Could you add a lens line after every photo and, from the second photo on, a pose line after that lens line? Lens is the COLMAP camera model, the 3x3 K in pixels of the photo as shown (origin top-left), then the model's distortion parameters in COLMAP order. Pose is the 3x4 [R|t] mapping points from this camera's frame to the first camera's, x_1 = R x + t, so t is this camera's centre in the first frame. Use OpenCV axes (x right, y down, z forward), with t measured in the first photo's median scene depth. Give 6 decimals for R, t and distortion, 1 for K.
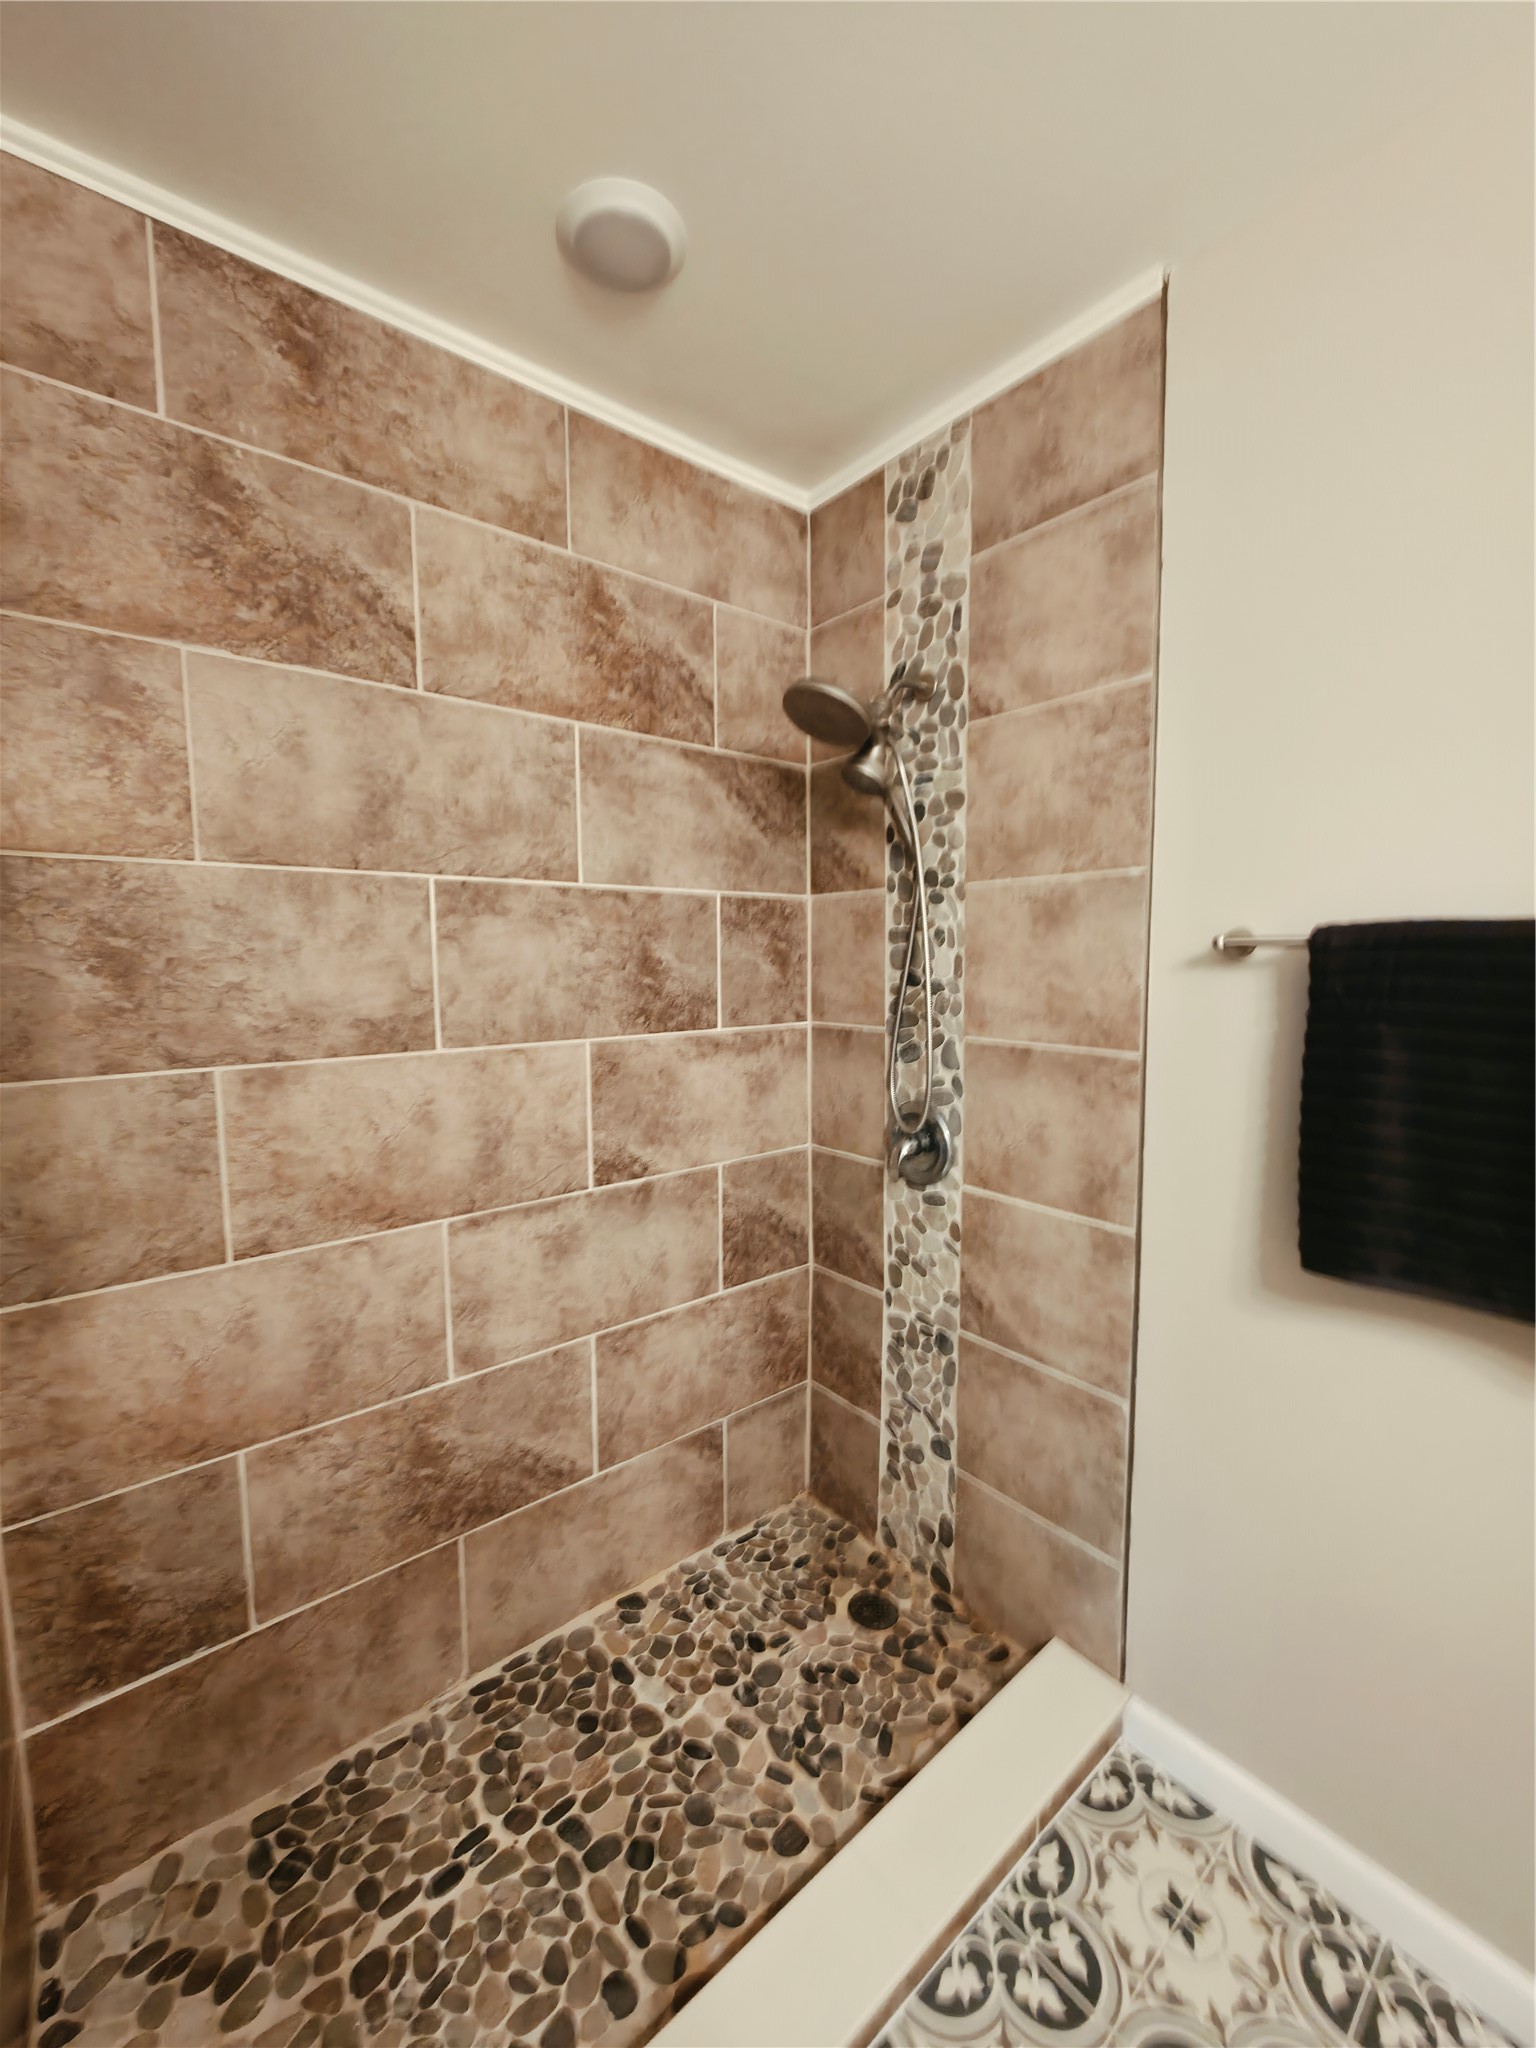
lens RADIAL K [[809.9, 0, 759.2], [0, 809.9, 1024.1], [0, 0, 1]] dist [-0.000861, 0.000110]
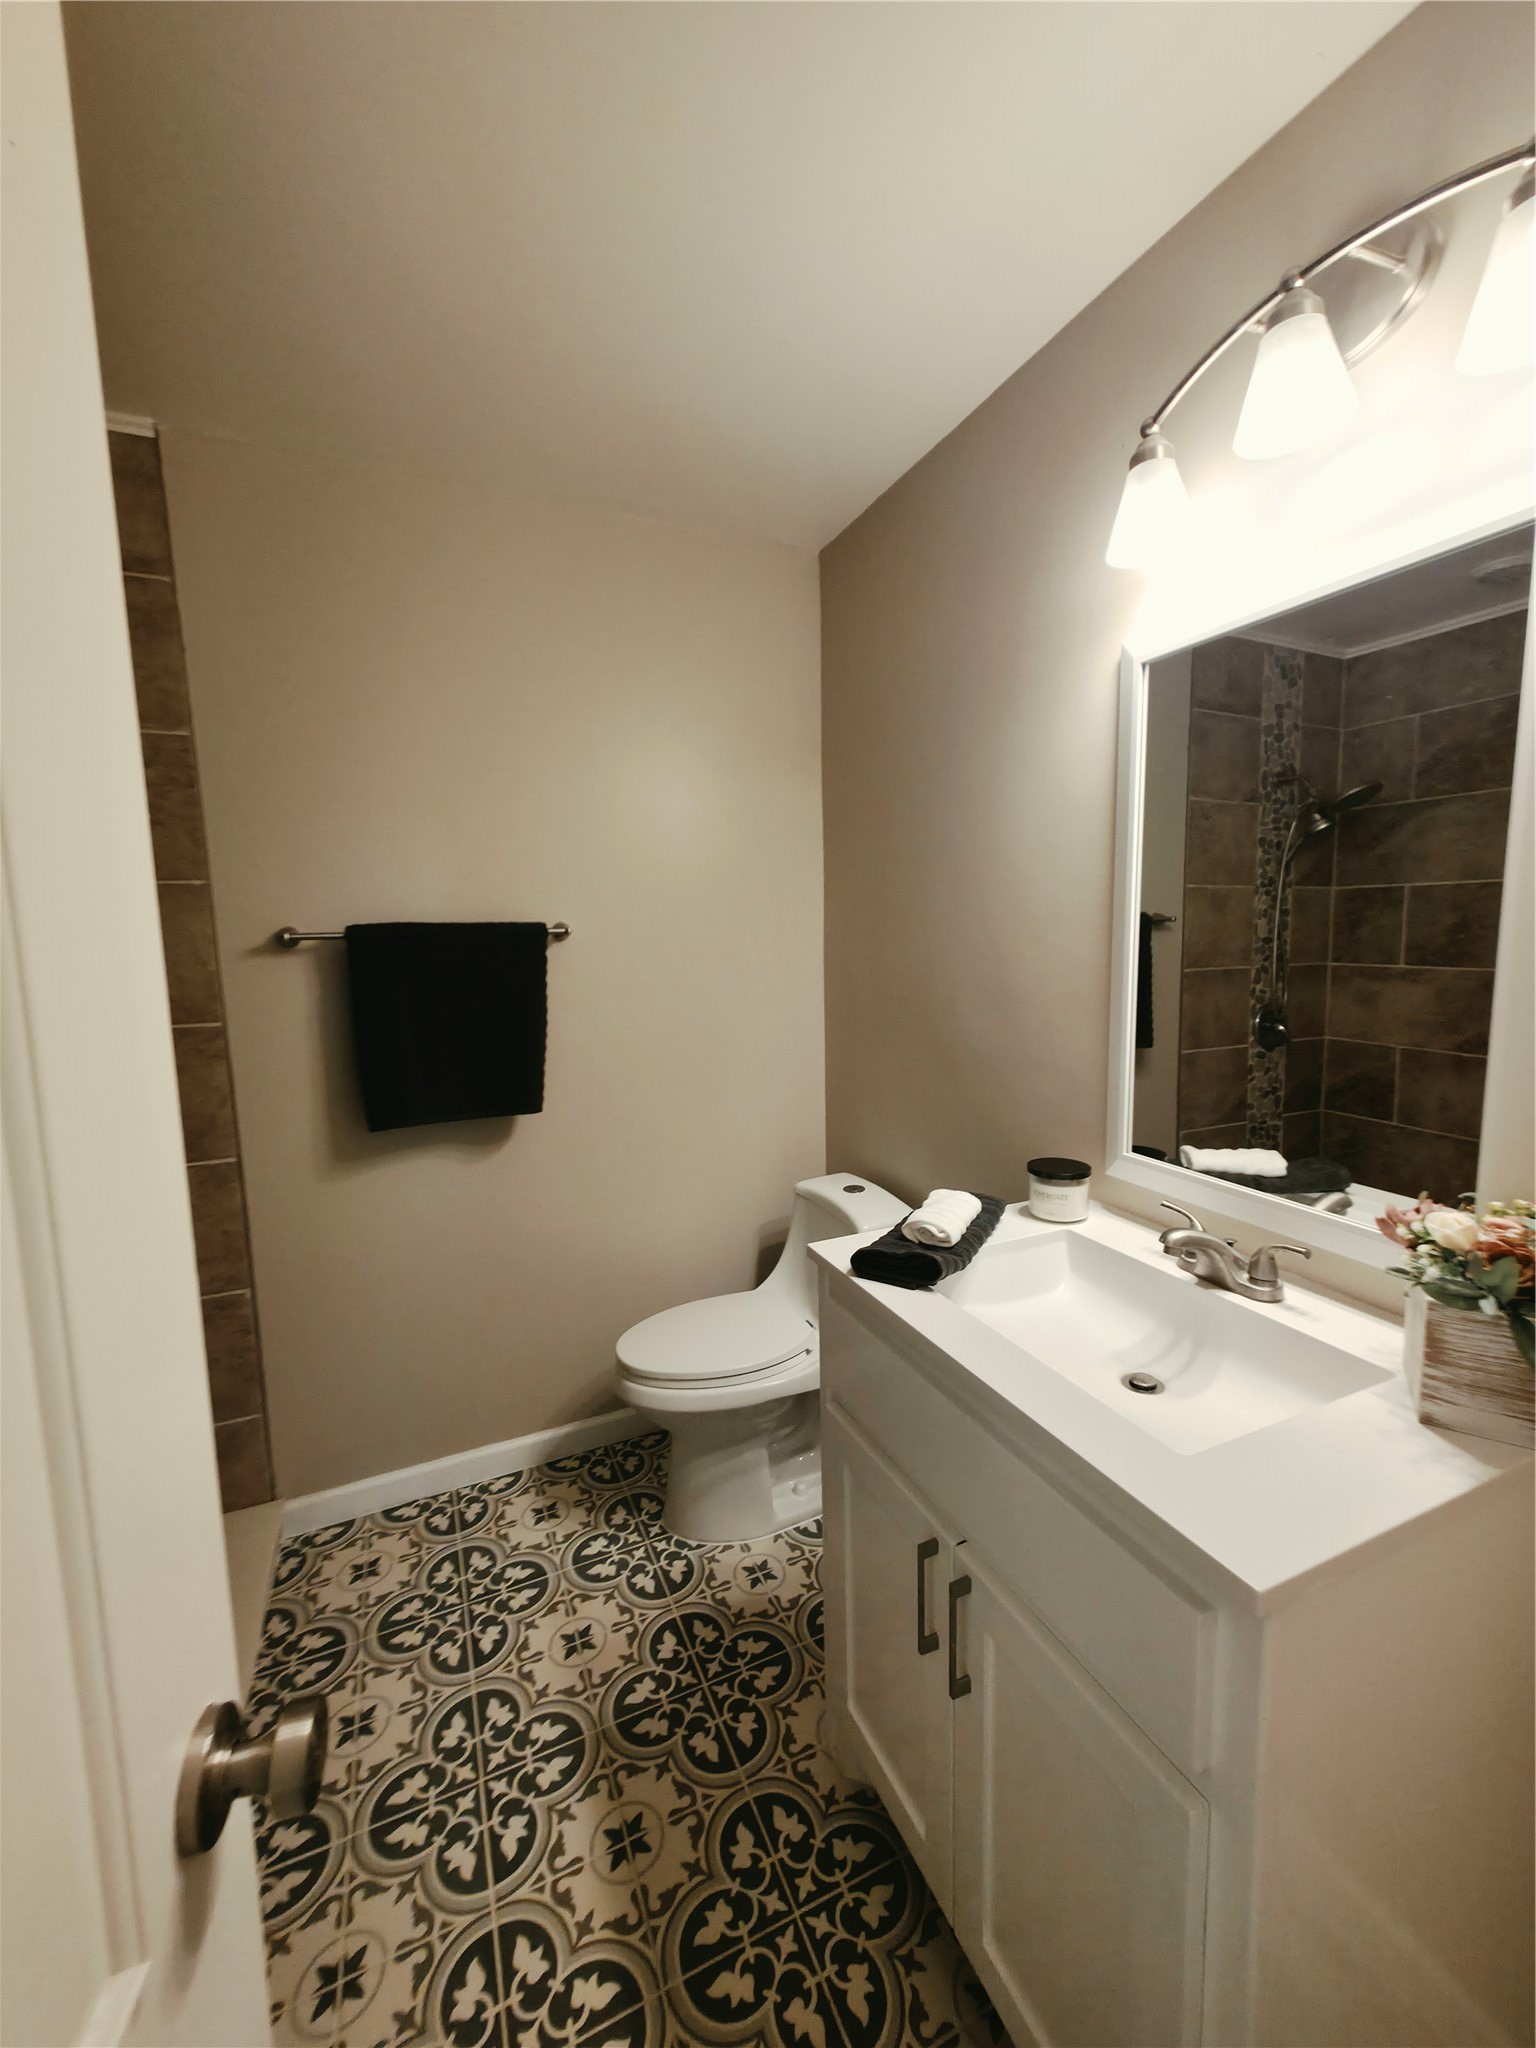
lens RADIAL K [[809.9, 0, 766.7], [0, 809.9, 1023.7], [0, 0, 1]] dist [-0.000861, 0.000110]
pose [[0.259650, -0.111487, 0.959246, -0.626551], [0.106765, 0.990538, 0.086225, 0.021641], [-0.959783, 0.080026, 0.269096, -0.225477]]
